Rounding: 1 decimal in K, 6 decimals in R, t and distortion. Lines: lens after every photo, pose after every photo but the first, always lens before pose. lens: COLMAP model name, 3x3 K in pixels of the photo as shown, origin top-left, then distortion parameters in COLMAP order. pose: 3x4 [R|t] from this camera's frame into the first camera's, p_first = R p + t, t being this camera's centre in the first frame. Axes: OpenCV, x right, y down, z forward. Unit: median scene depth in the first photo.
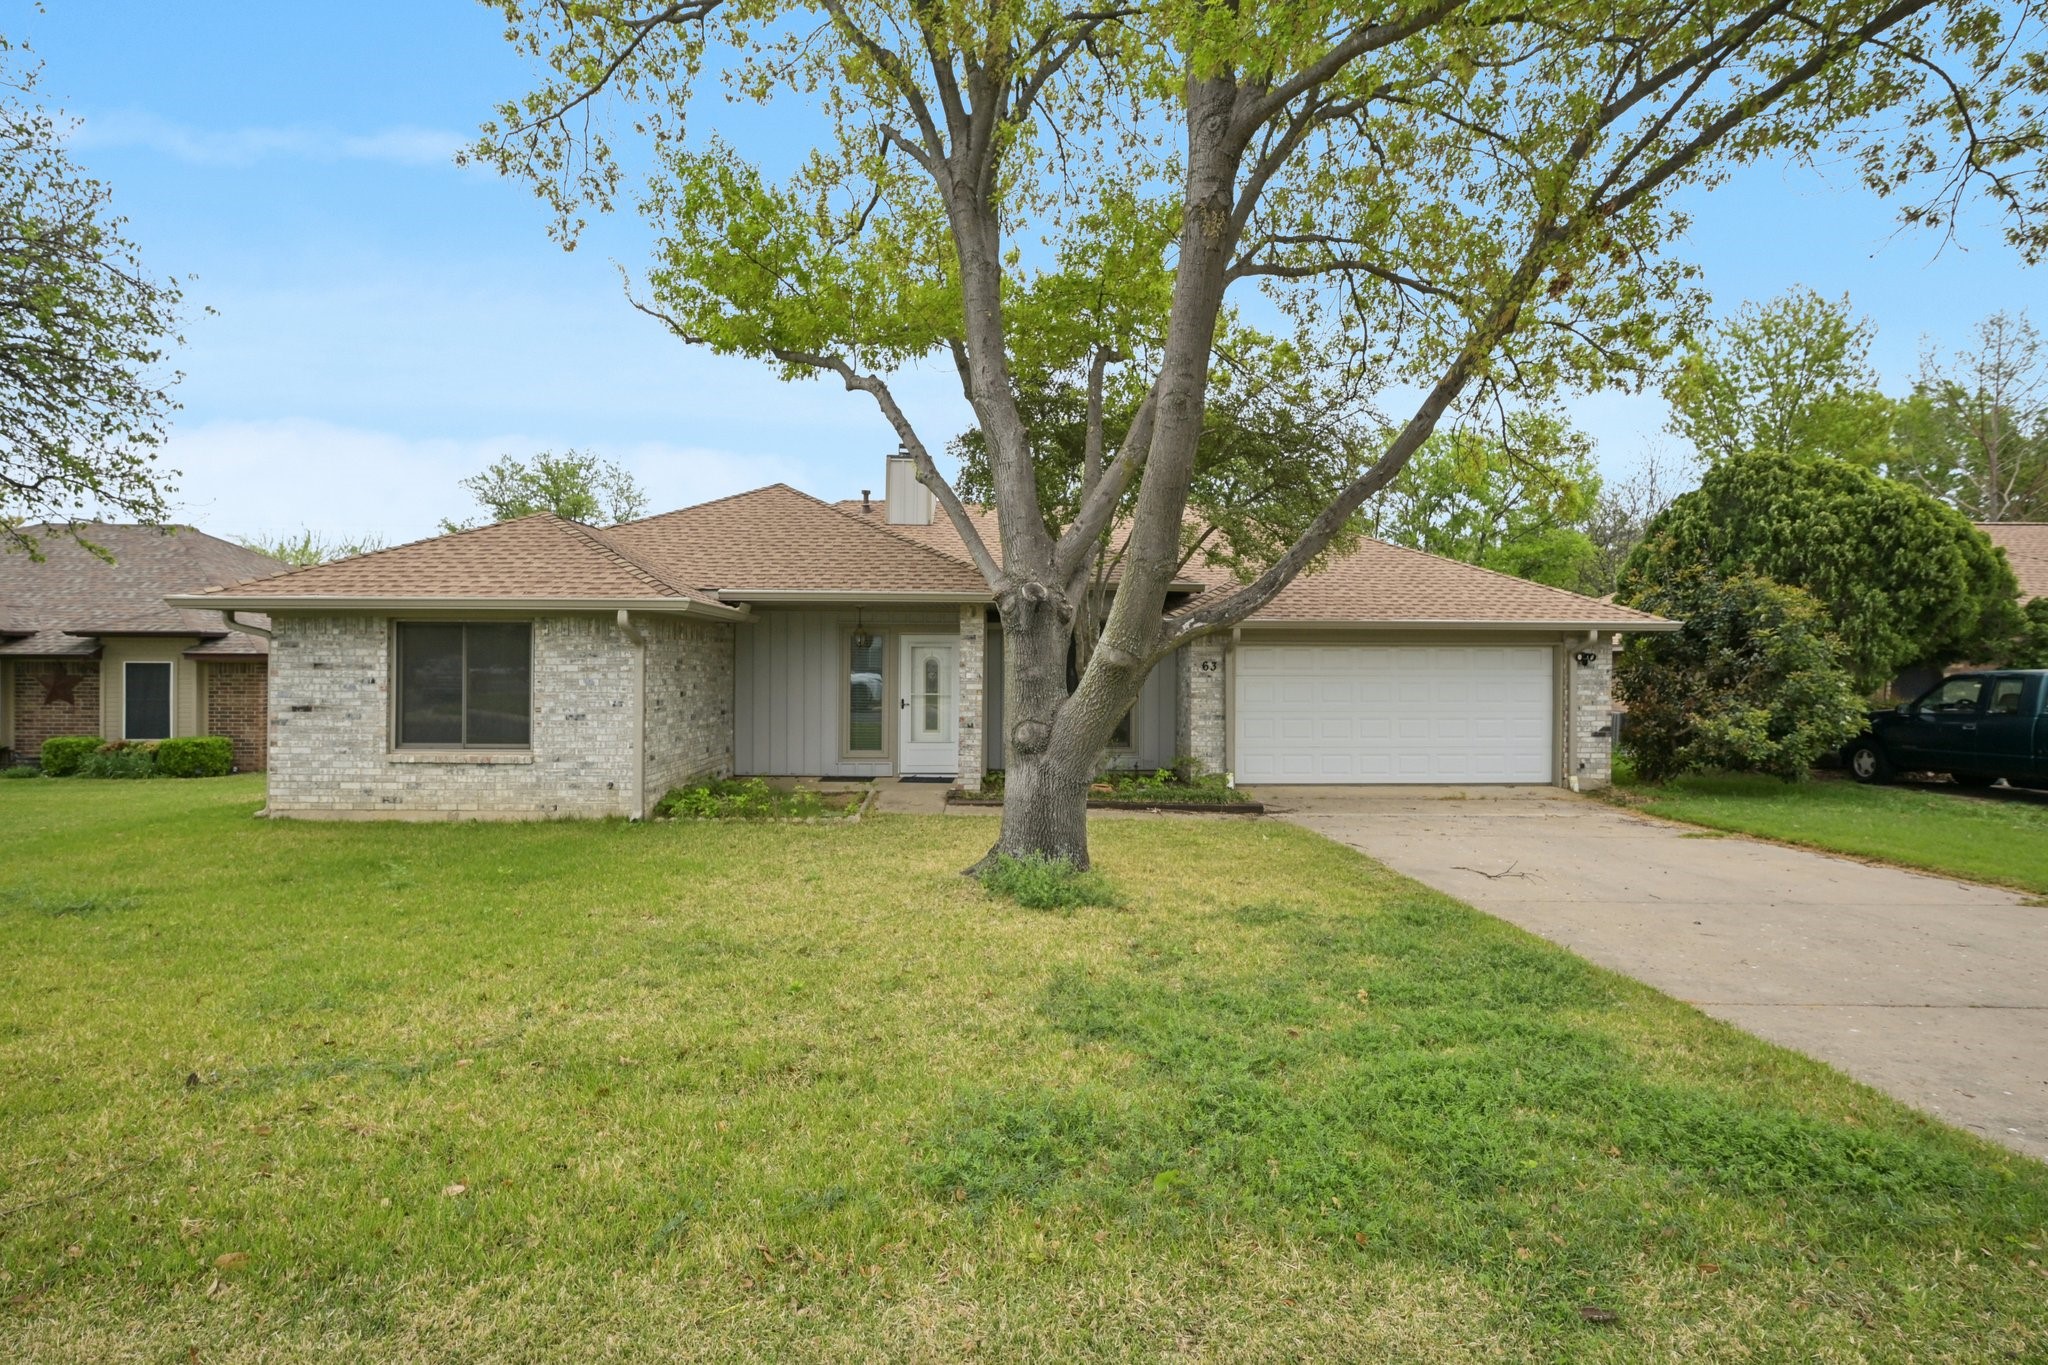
lens RADIAL K [[1029.0, 0, 1020.3], [0, 1029.0, 674.9], [0, 0, 1]] dist [-0.000066, 0.000114]
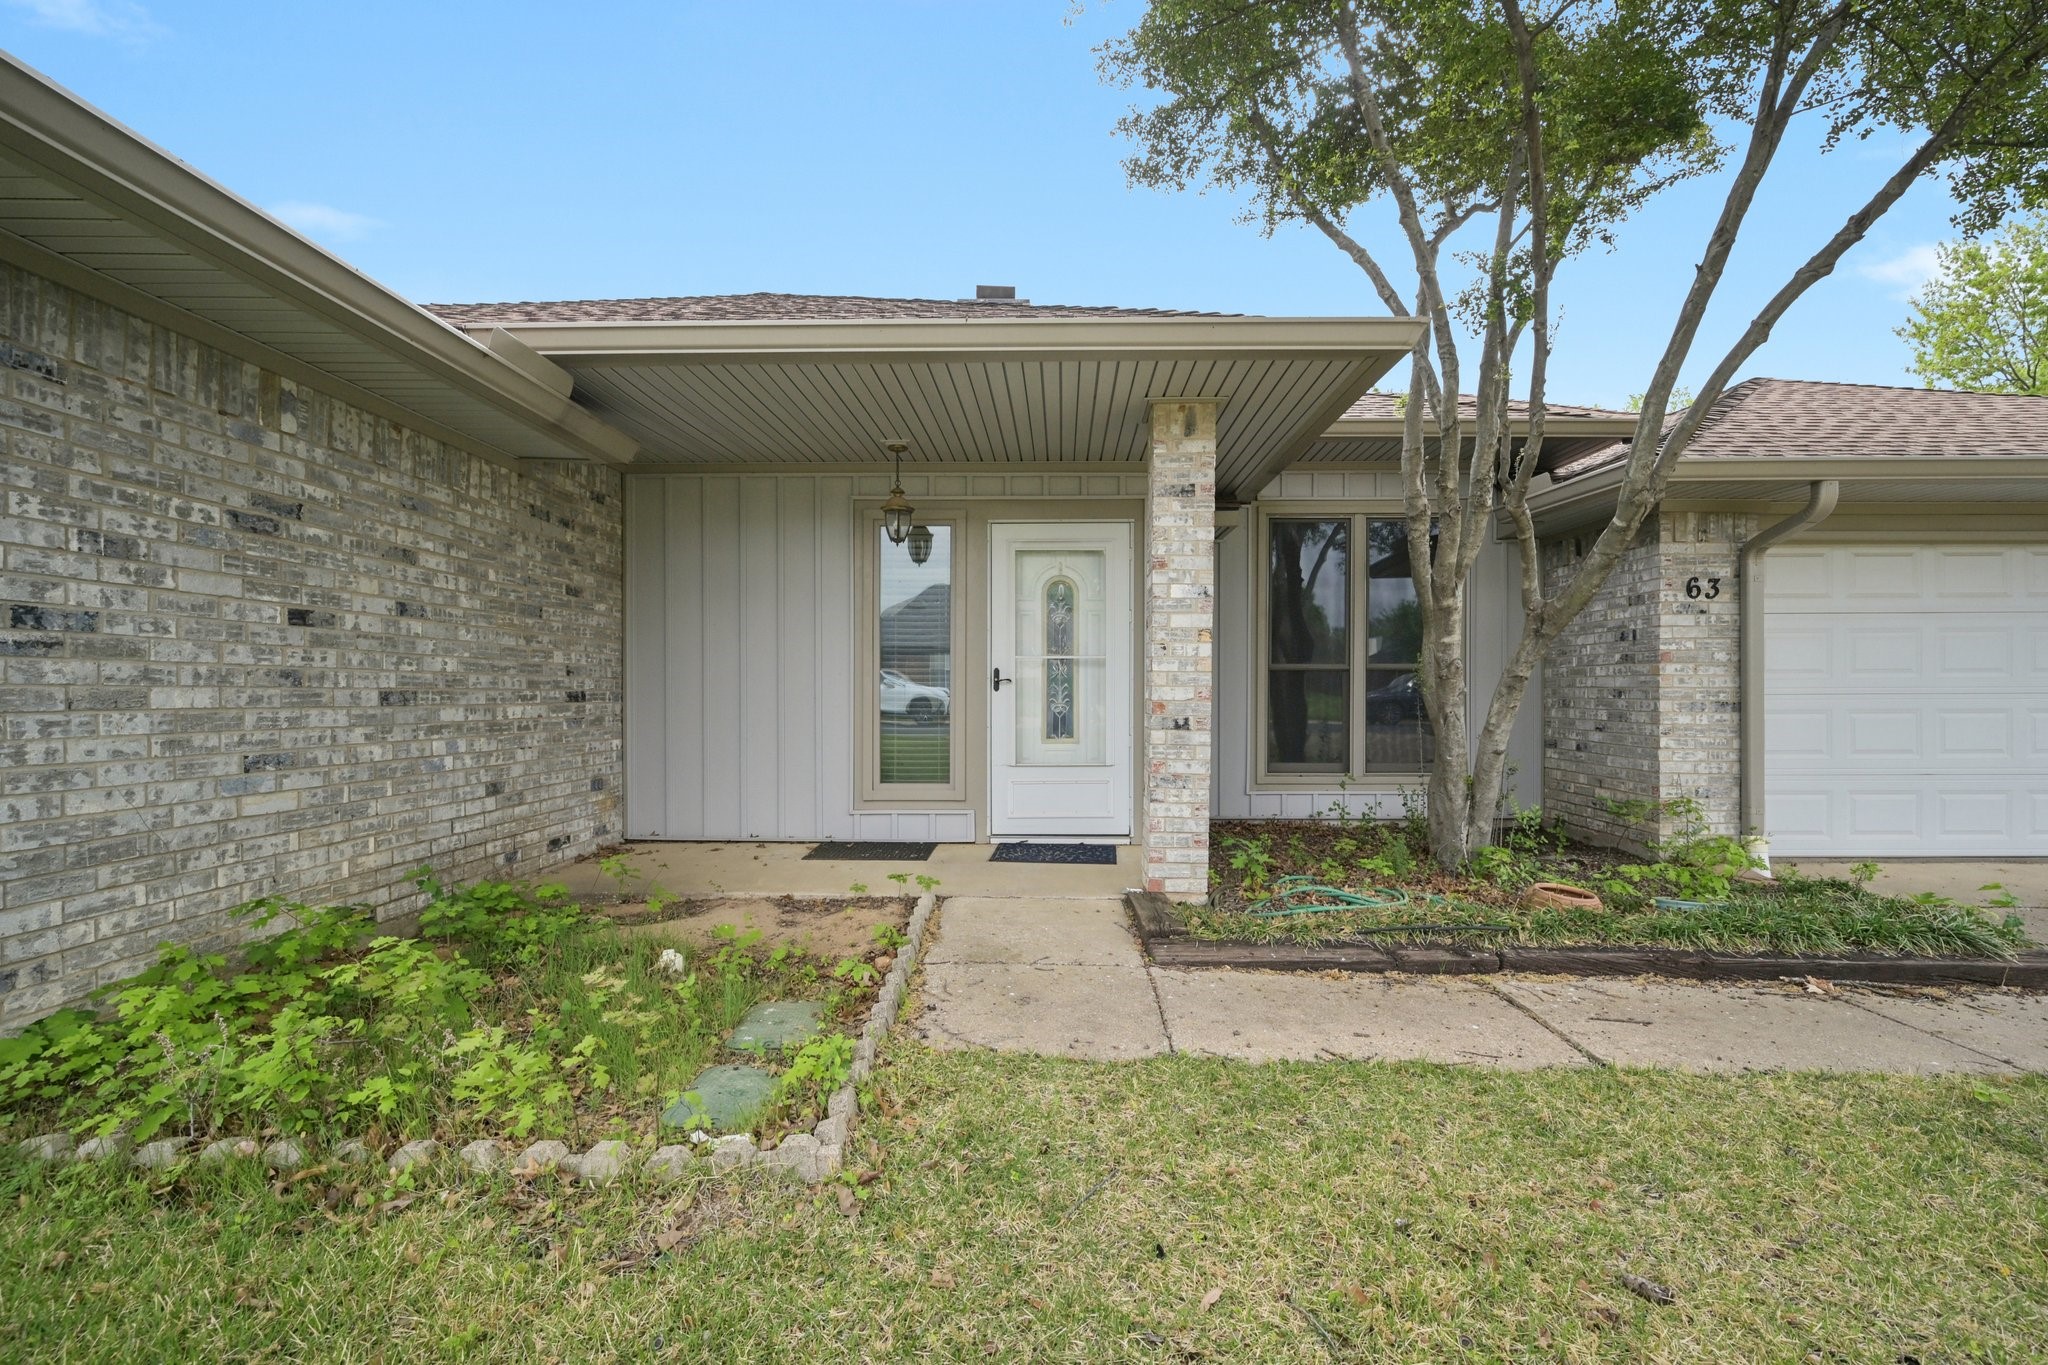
lens RADIAL K [[862.9, 0, 1038.1], [0, 862.9, 695.4], [0, 0, 1]] dist [0.000148, 0.000473]
pose [[0.999181, -0.005479, -0.040100, -0.107431], [0.005268, 0.999972, -0.005369, 0.048860], [0.040128, 0.005153, 0.999181, 0.827205]]
